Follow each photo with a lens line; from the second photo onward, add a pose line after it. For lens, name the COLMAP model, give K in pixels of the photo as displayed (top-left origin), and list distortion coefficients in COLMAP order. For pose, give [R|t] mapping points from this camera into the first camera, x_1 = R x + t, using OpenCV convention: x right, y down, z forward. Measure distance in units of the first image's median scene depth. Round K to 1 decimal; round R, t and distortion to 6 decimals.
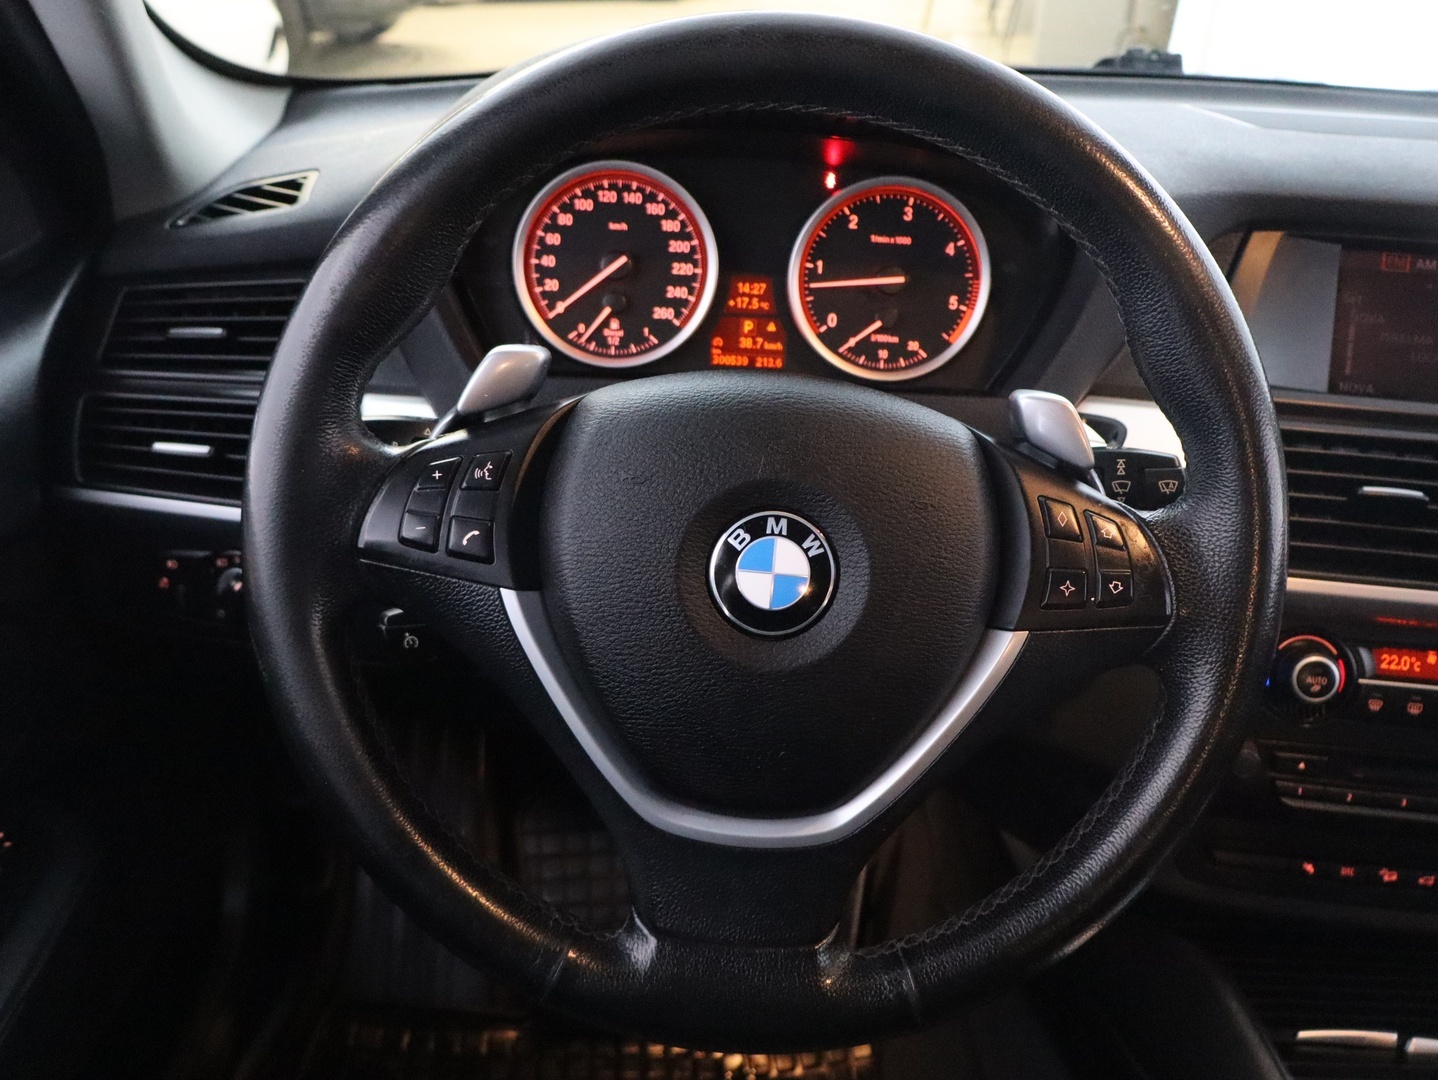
lens RADIAL K [[1291.9, 0, 719.0], [0, 1291.9, 540.0], [0, 0, 1]] dist [0.015523, -0.000994]
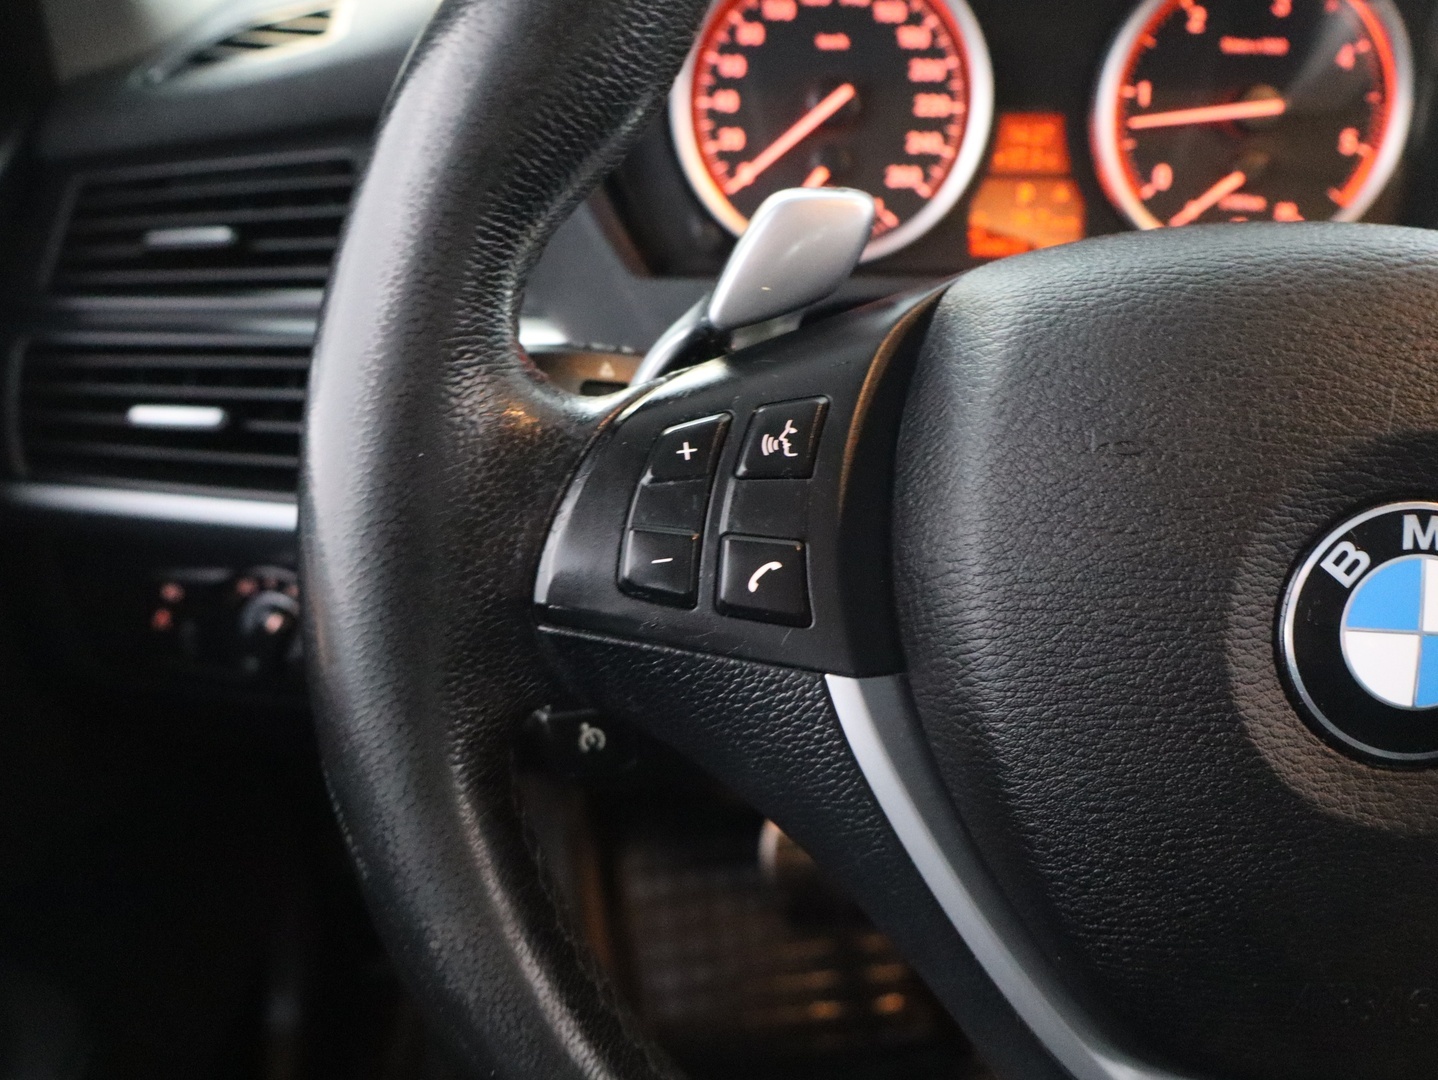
lens RADIAL K [[1291.9, 0, 719.0], [0, 1291.9, 540.0], [0, 0, 1]] dist [0.015523, -0.000994]
pose [[0.999227, -0.038742, -0.006729, -0.138939], [0.039002, 0.998262, 0.044184, -0.025834], [0.005005, -0.044412, 0.999001, 0.343886]]
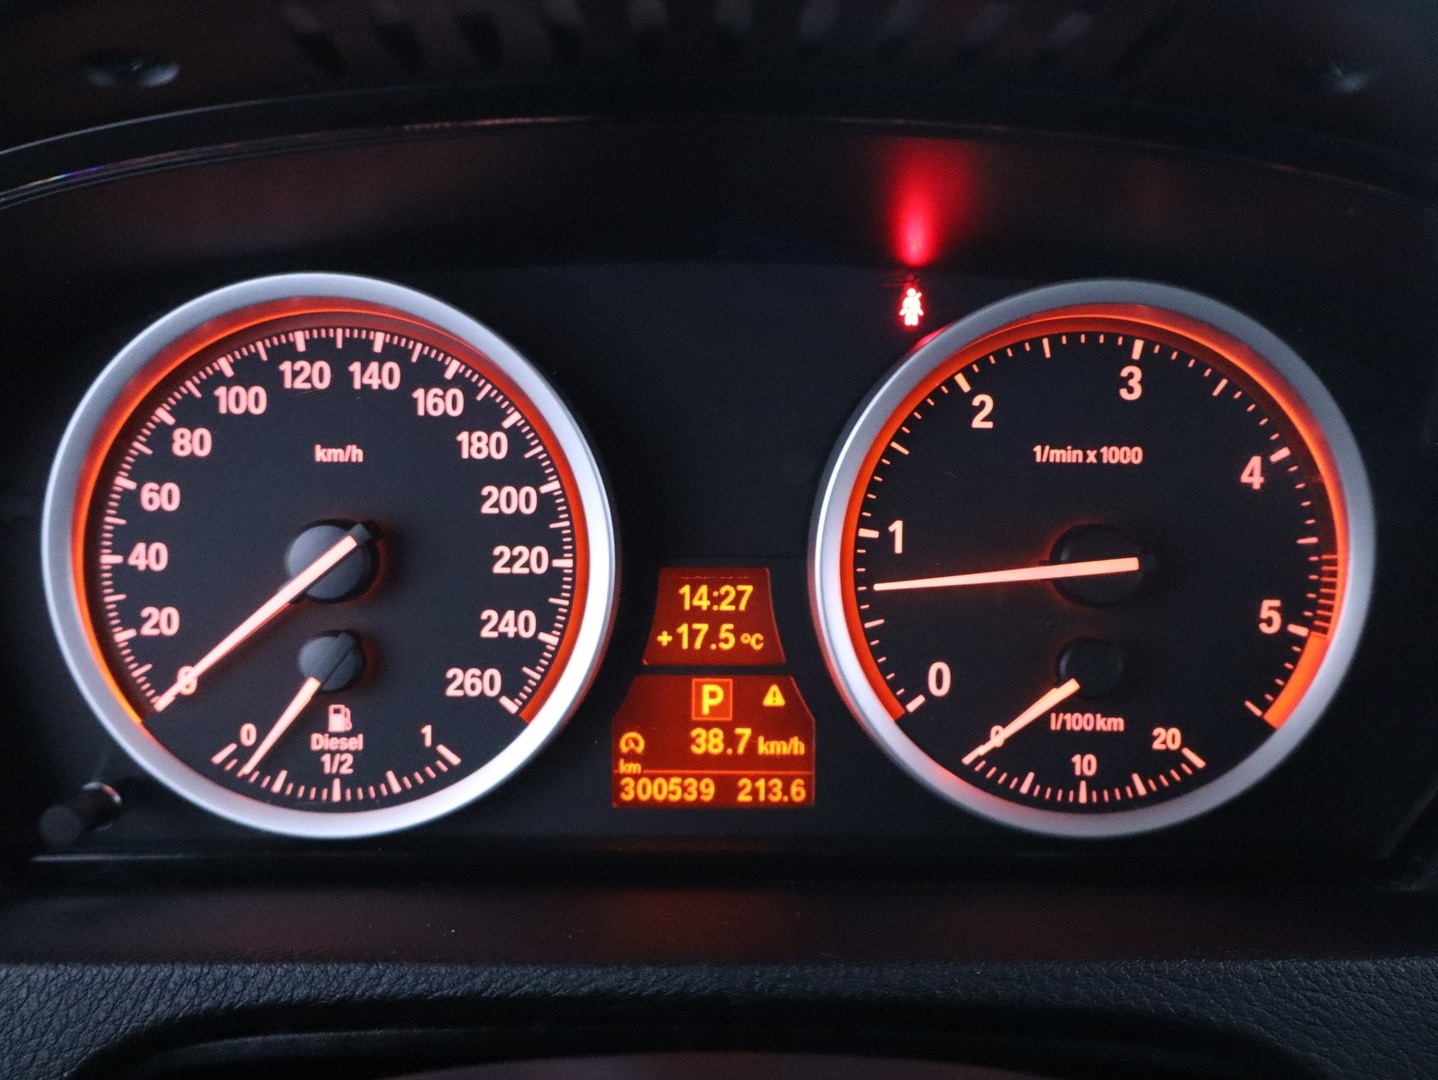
lens RADIAL K [[1175.6, 0, 717.8], [0, 1175.6, 588.4], [0, 0, 1]] dist [-0.008654, -0.004831]
pose [[0.998738, -0.043365, -0.025322, 0.035269], [0.040522, 0.993788, -0.103655, -0.165329], [0.029659, 0.102498, 0.994291, 0.674374]]
